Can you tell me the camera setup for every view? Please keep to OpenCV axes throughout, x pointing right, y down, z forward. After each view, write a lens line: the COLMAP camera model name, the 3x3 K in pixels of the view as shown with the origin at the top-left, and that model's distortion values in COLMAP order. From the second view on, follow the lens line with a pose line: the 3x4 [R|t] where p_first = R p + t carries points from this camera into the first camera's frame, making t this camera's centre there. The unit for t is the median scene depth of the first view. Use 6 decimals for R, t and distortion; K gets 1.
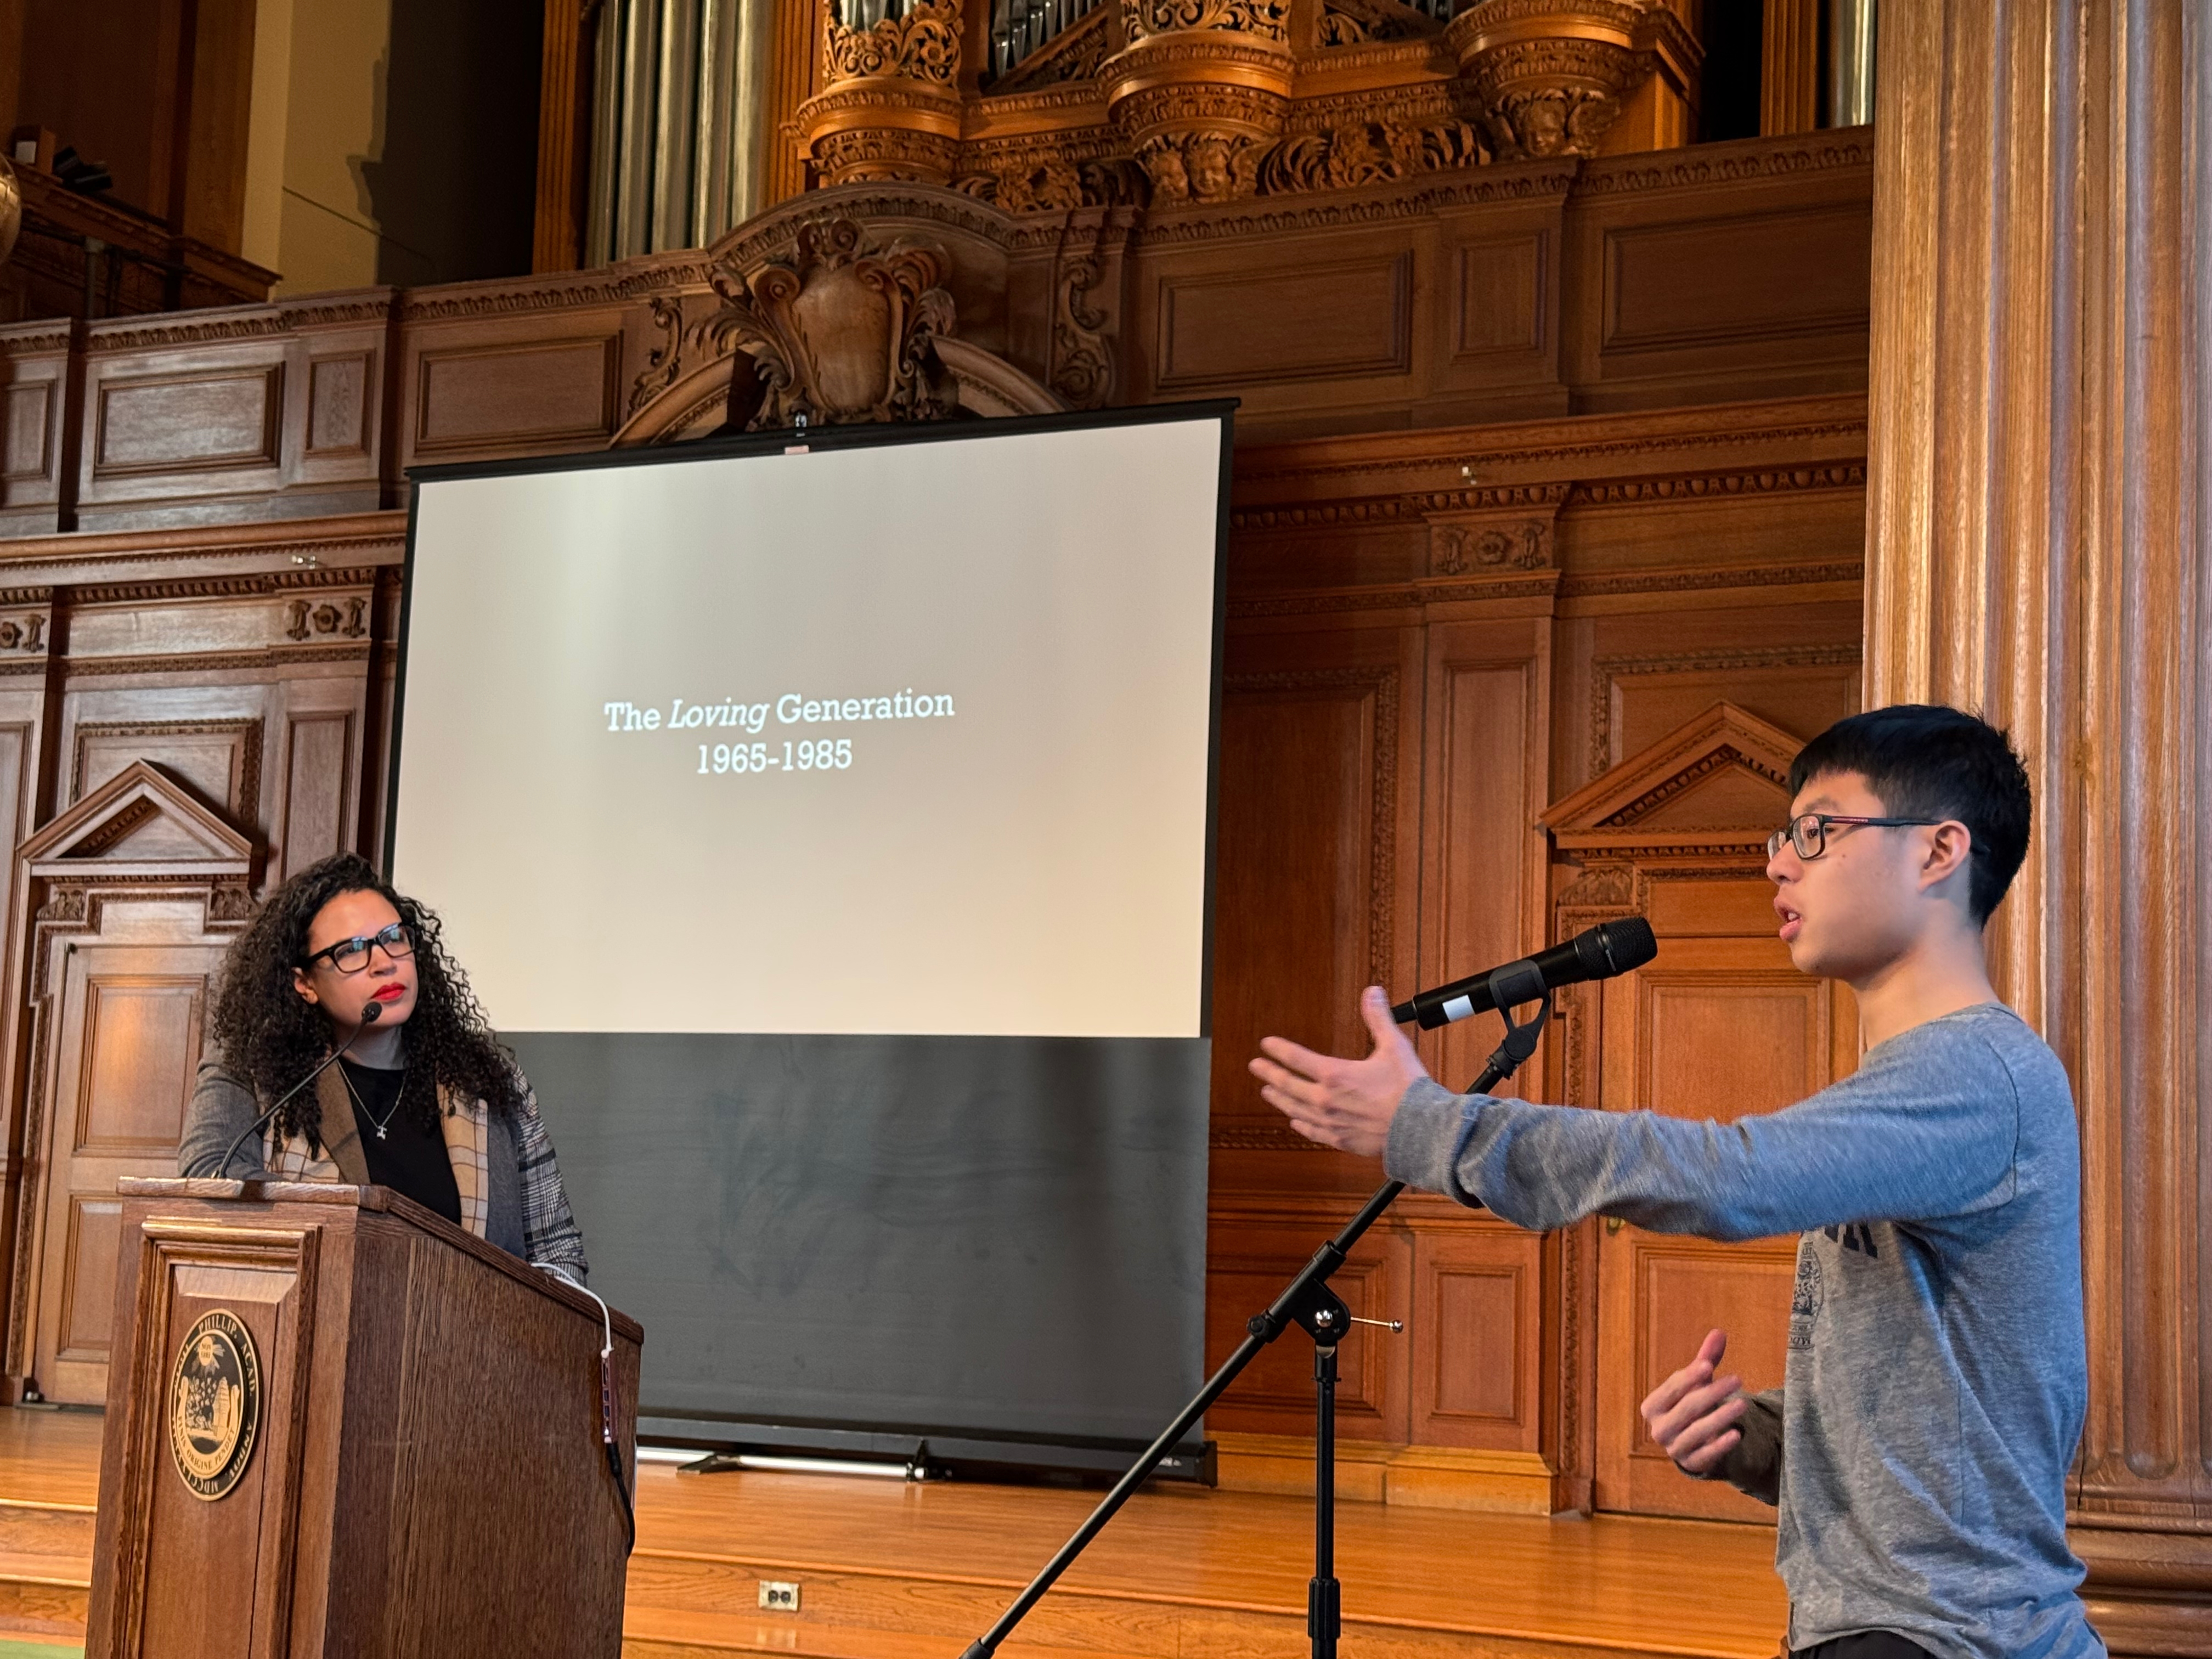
lens RADIAL K [[3213.5, 0, 1106.0], [0, 3213.5, 829.5], [0, 0, 1]] dist [0.131468, -0.010537]
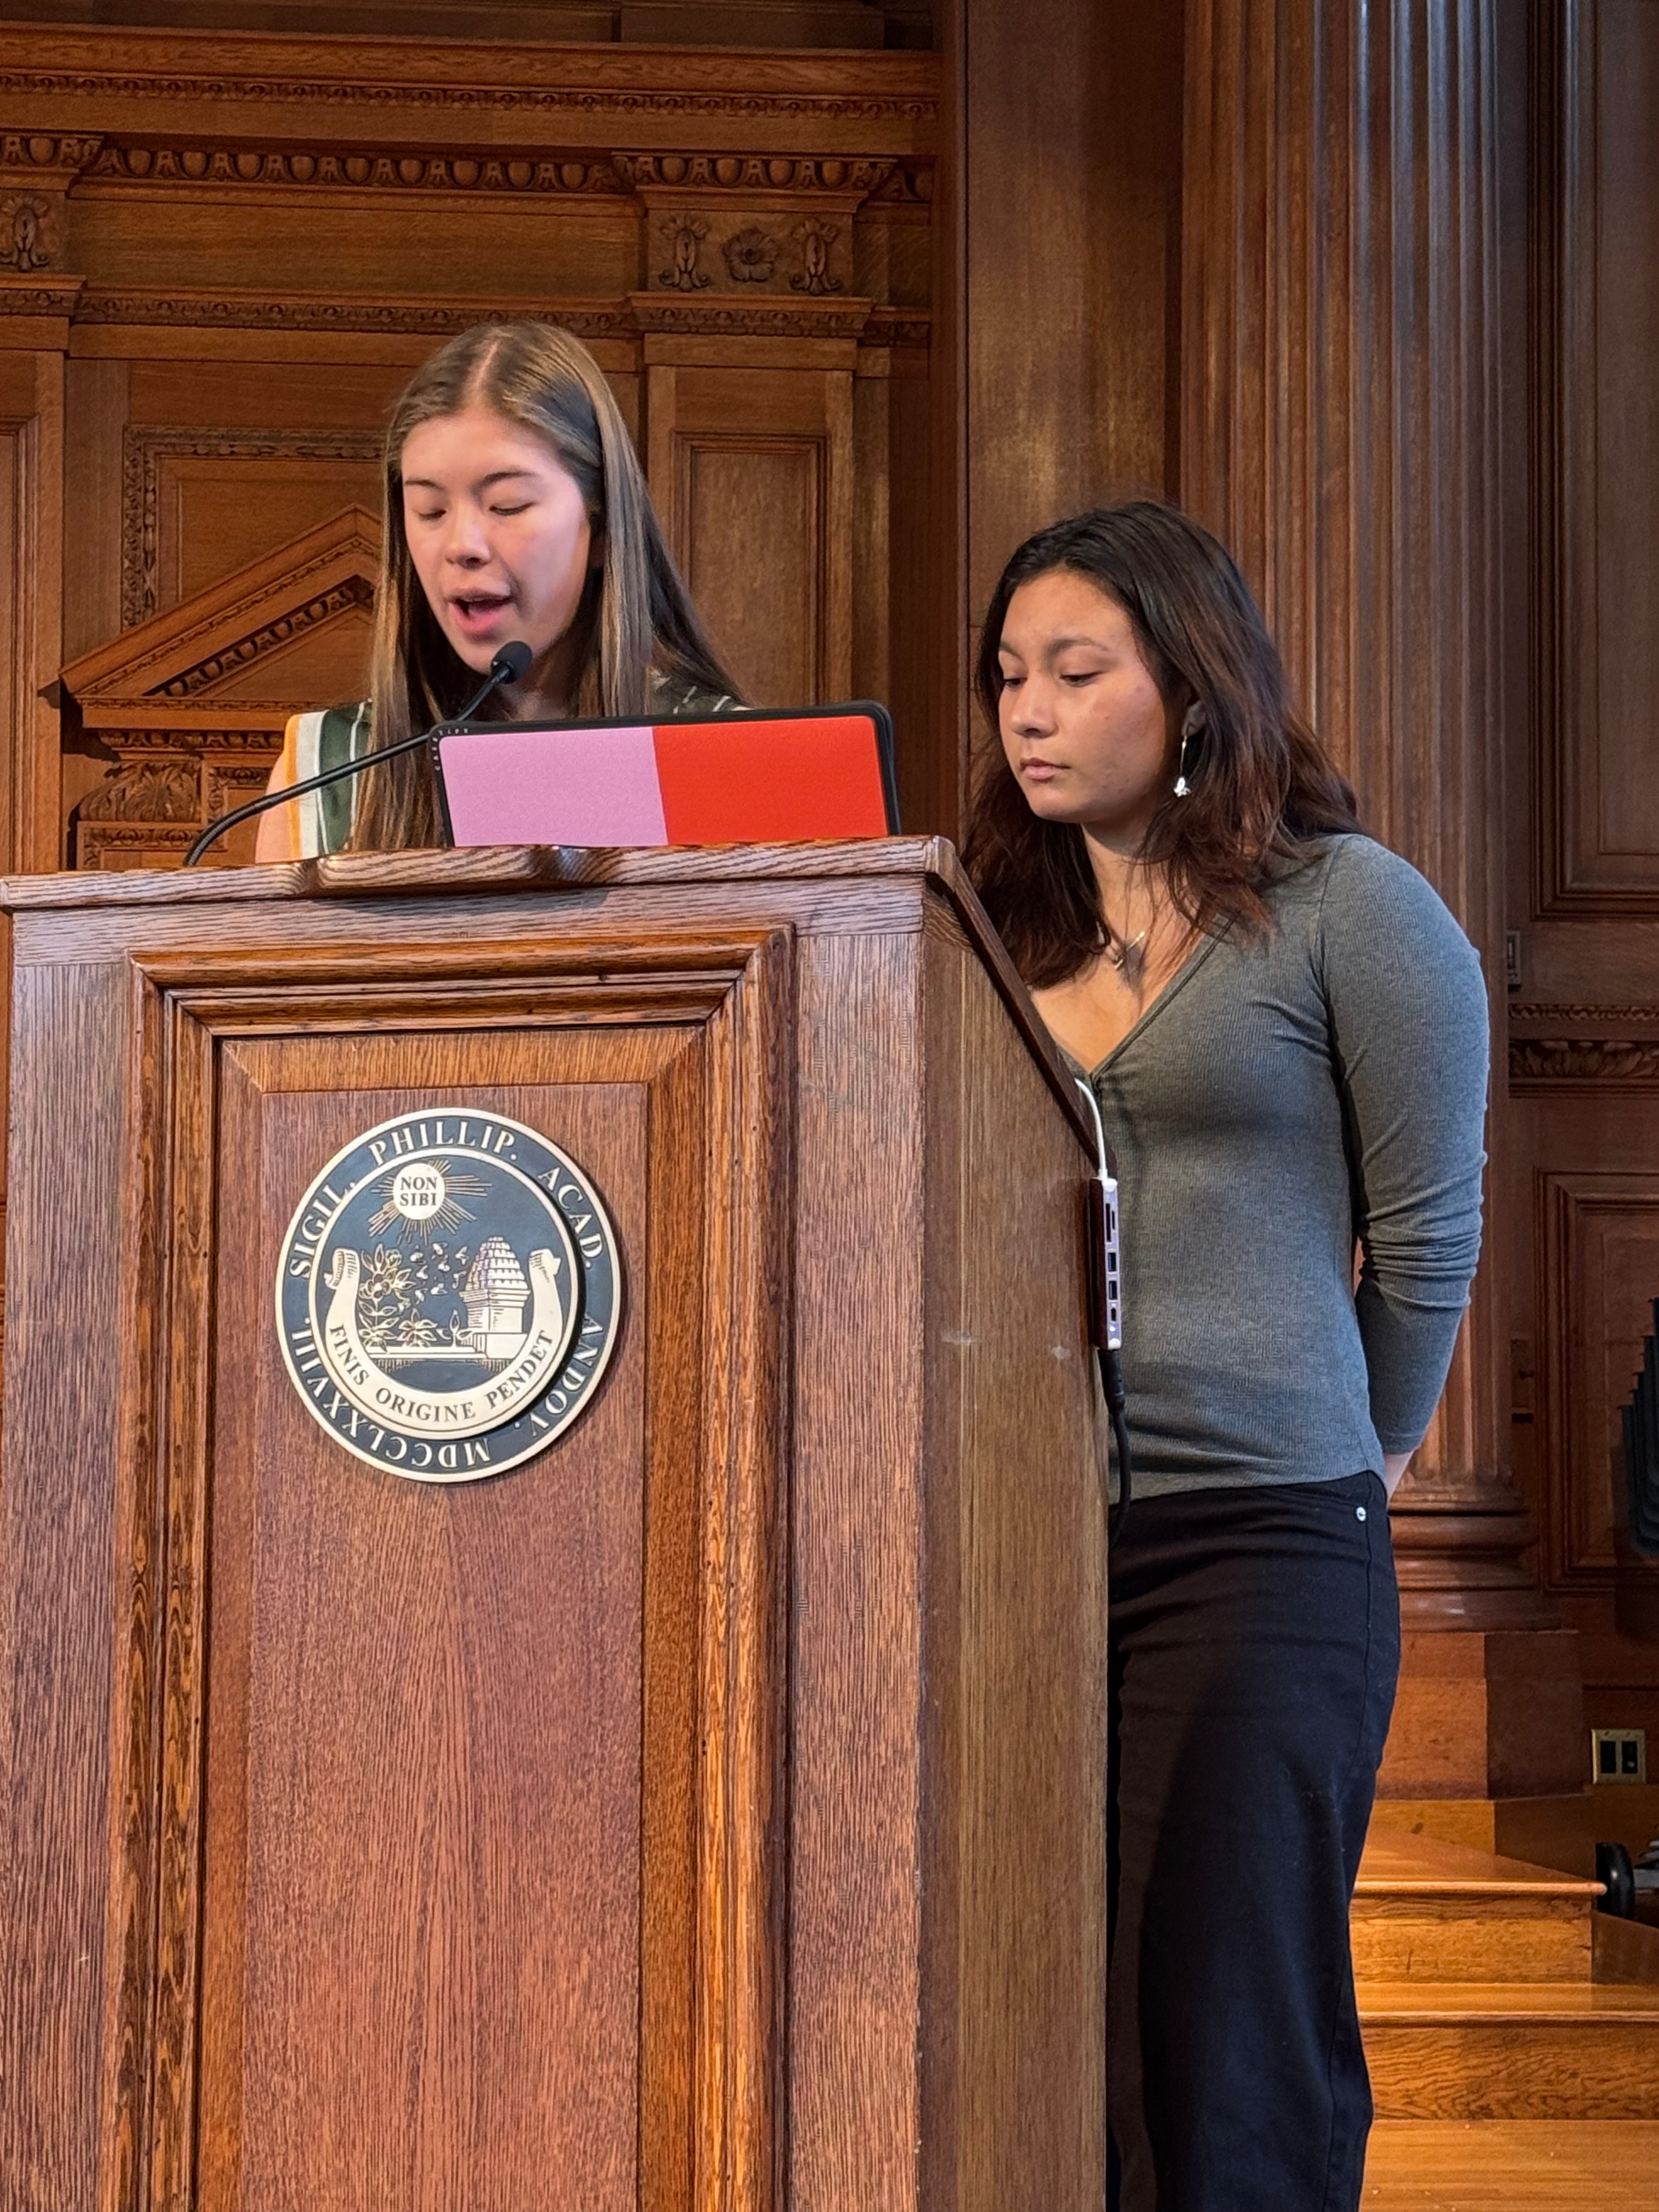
lens RADIAL K [[4830.5, 0, 824.0], [0, 4830.5, 1152.0], [0, 0, 1]] dist [0.077724, 0.358572]
pose [[0.852235, 0.009416, 0.523075, -0.226816], [-0.035486, 0.998576, 0.039842, 0.045529], [-0.521955, -0.052517, 0.851355, 0.126026]]
